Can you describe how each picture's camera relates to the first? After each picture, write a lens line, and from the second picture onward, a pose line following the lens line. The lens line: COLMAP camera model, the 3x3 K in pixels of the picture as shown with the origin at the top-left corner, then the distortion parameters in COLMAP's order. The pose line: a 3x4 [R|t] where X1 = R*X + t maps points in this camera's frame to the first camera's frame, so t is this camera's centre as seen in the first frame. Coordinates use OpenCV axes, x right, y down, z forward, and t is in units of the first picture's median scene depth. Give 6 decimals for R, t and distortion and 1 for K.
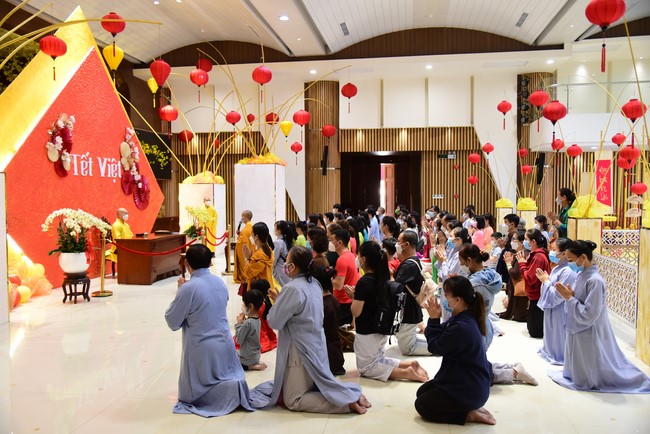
lens RADIAL K [[545.3, 0, 324.3], [0, 545.3, 219.2], [0, 0, 1]] dist [-0.014694, 0.040521]
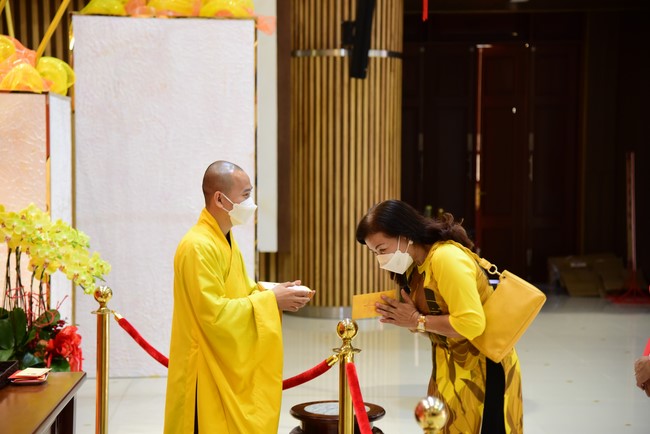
lens RADIAL K [[1448.7, 0, 320.7], [0, 1448.7, 219.1], [0, 0, 1]] dist [0.621708, 0.000000]
pose [[0.981948, -0.001550, 0.189144, -0.177414], [0.001384, 0.999999, 0.001006, -0.014830], [-0.189145, -0.000726, 0.981949, 0.355240]]
